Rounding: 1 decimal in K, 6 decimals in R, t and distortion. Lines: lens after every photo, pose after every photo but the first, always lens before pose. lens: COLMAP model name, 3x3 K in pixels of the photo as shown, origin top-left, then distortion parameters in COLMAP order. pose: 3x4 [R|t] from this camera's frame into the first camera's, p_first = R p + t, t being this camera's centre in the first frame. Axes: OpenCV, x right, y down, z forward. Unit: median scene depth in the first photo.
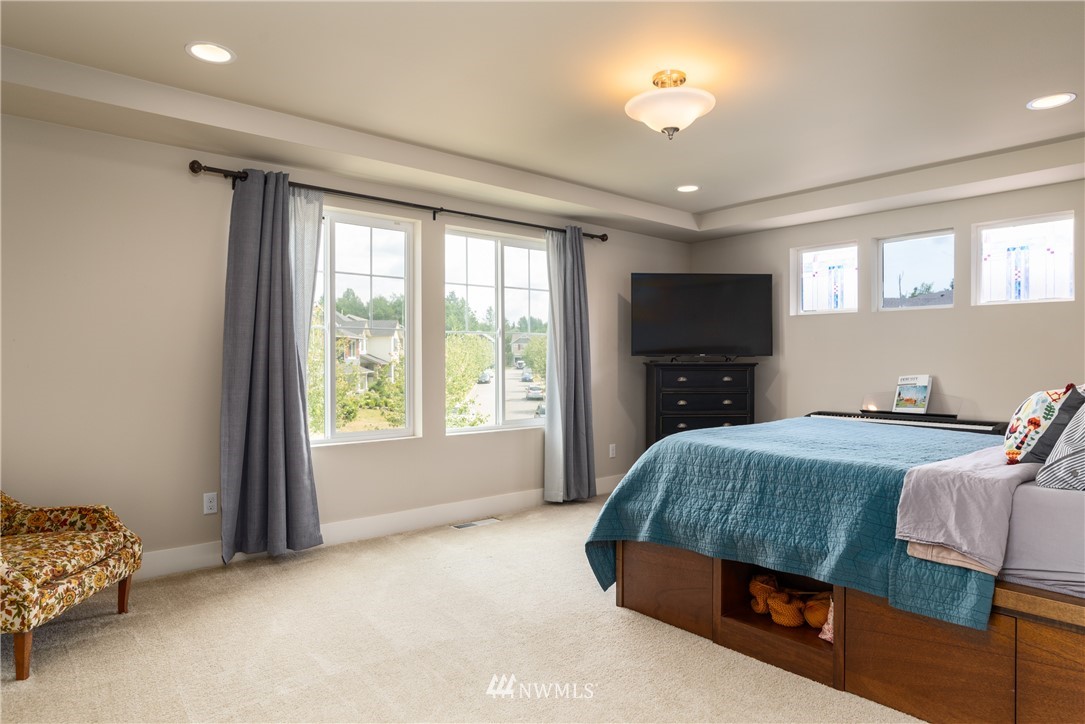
lens RADIAL K [[654.6, 0, 544.8], [0, 654.6, 361.3], [0, 0, 1]] dist [0.008415, 0.004997]
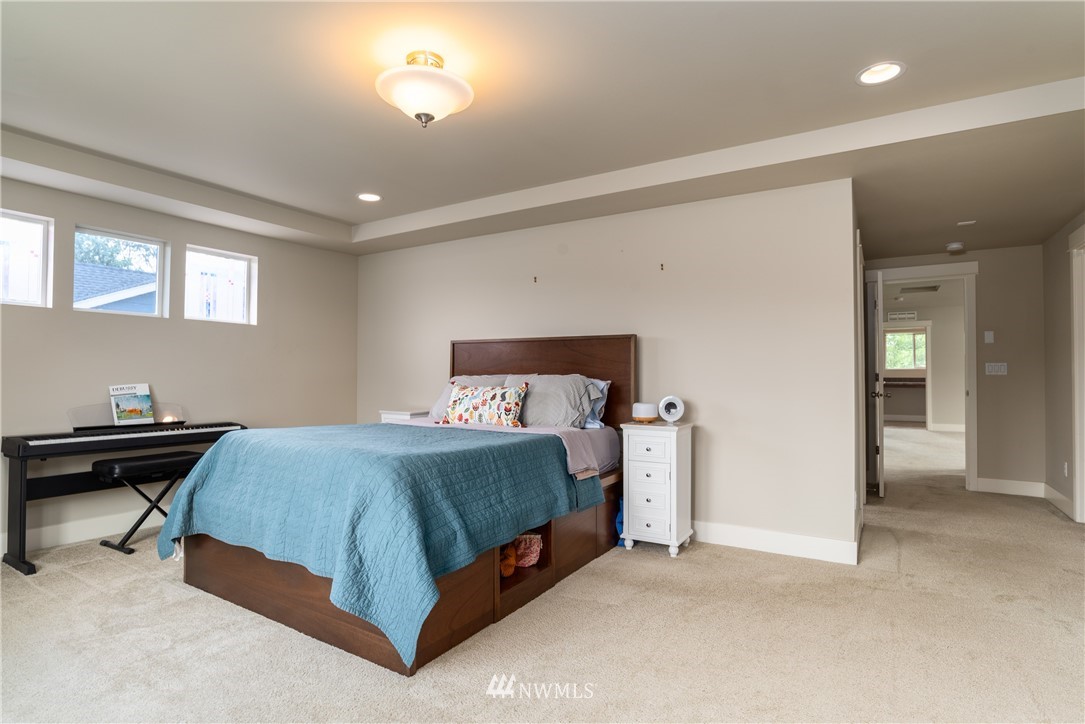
lens RADIAL K [[566.4, 0, 544.5], [0, 566.4, 365.6], [0, 0, 1]] dist [-0.046867, 0.020044]
pose [[-0.297380, 0.014407, 0.954650, -0.400145], [-0.002252, 0.999873, -0.015791, 0.005915], [-0.954756, -0.006846, -0.297310, 0.714144]]
